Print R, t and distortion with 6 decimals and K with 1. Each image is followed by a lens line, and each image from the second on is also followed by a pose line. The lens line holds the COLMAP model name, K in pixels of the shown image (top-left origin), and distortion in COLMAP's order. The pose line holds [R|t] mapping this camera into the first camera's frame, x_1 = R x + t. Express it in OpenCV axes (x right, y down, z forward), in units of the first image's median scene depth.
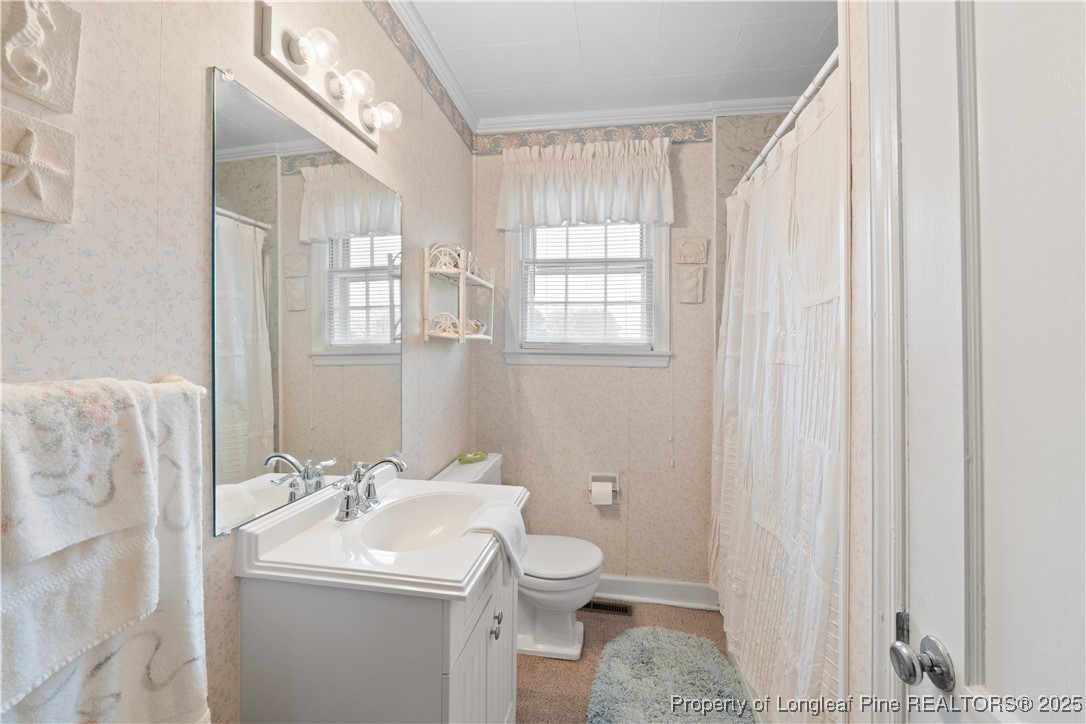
lens RADIAL K [[457.8, 0, 544.6], [0, 457.8, 348.0], [0, 0, 1]] dist [-0.006467, -0.000316]
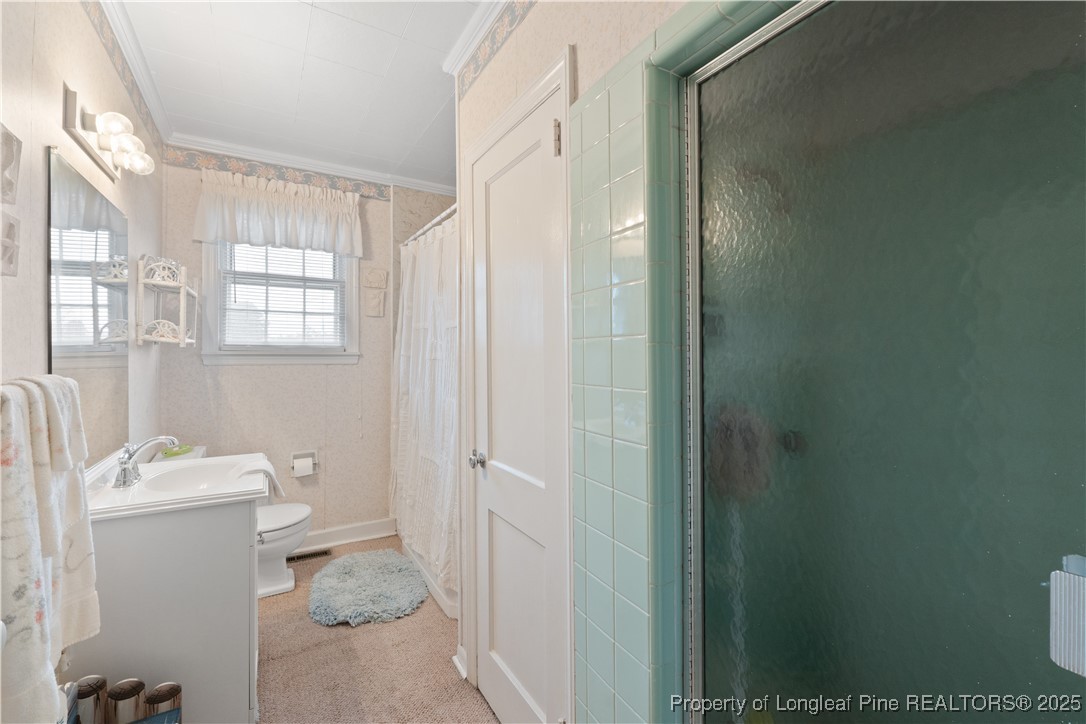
lens RADIAL K [[457.8, 0, 544.6], [0, 457.8, 348.0], [0, 0, 1]] dist [-0.006467, -0.000316]
pose [[0.760057, -0.002780, 0.649851, -0.183970], [0.000796, 0.999994, 0.003347, -0.008777], [-0.649856, -0.002027, 0.760054, -0.371267]]
